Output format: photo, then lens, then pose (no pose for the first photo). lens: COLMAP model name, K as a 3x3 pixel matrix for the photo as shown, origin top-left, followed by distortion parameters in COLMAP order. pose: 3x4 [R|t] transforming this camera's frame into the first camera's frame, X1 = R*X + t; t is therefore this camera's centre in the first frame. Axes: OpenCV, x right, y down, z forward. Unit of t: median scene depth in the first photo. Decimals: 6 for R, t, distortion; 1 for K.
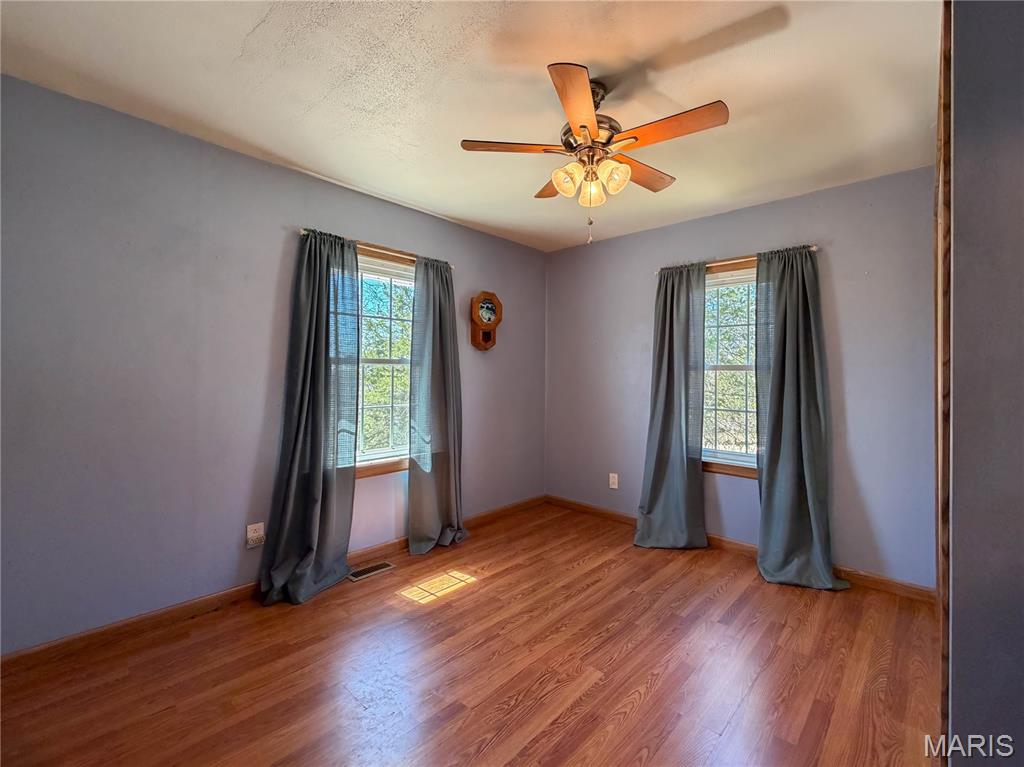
lens RADIAL K [[410.9, 0, 515.2], [0, 410.9, 376.4], [0, 0, 1]] dist [-0.000009, 0.000339]
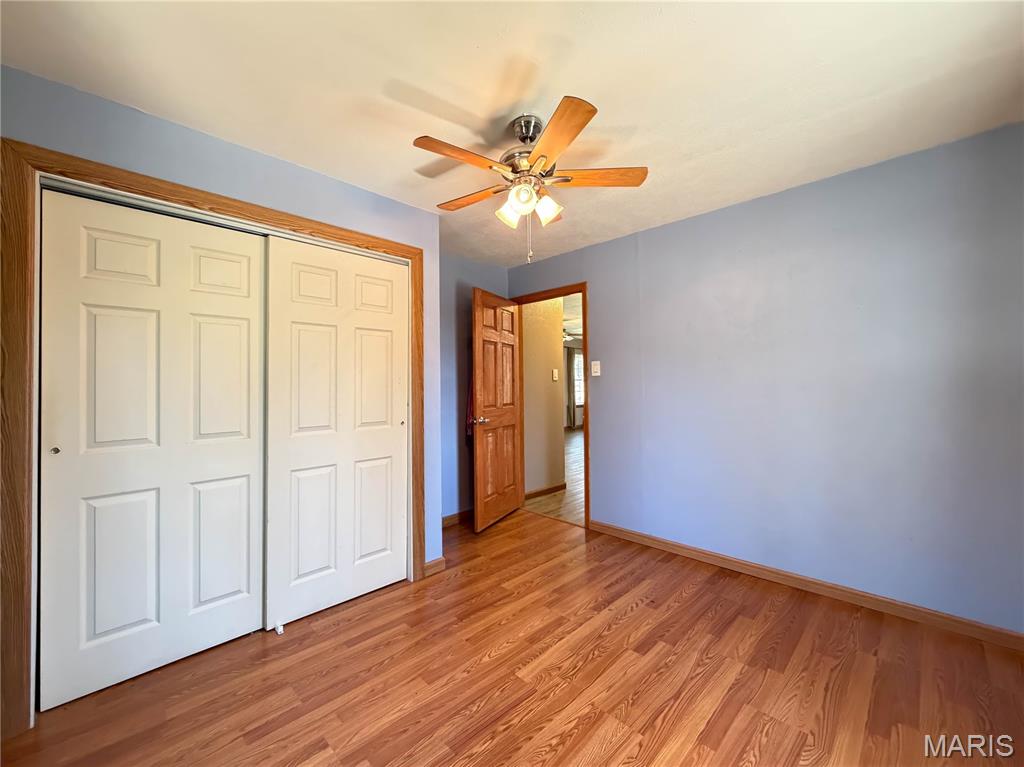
lens RADIAL K [[410.9, 0, 512.5], [0, 410.9, 374.4], [0, 0, 1]] dist [-0.000009, 0.000339]
pose [[-0.999938, 0.002219, -0.010932, 0.245752], [0.002180, 0.999991, 0.003571, -0.034861], [0.010940, 0.003547, -0.999934, 2.142167]]
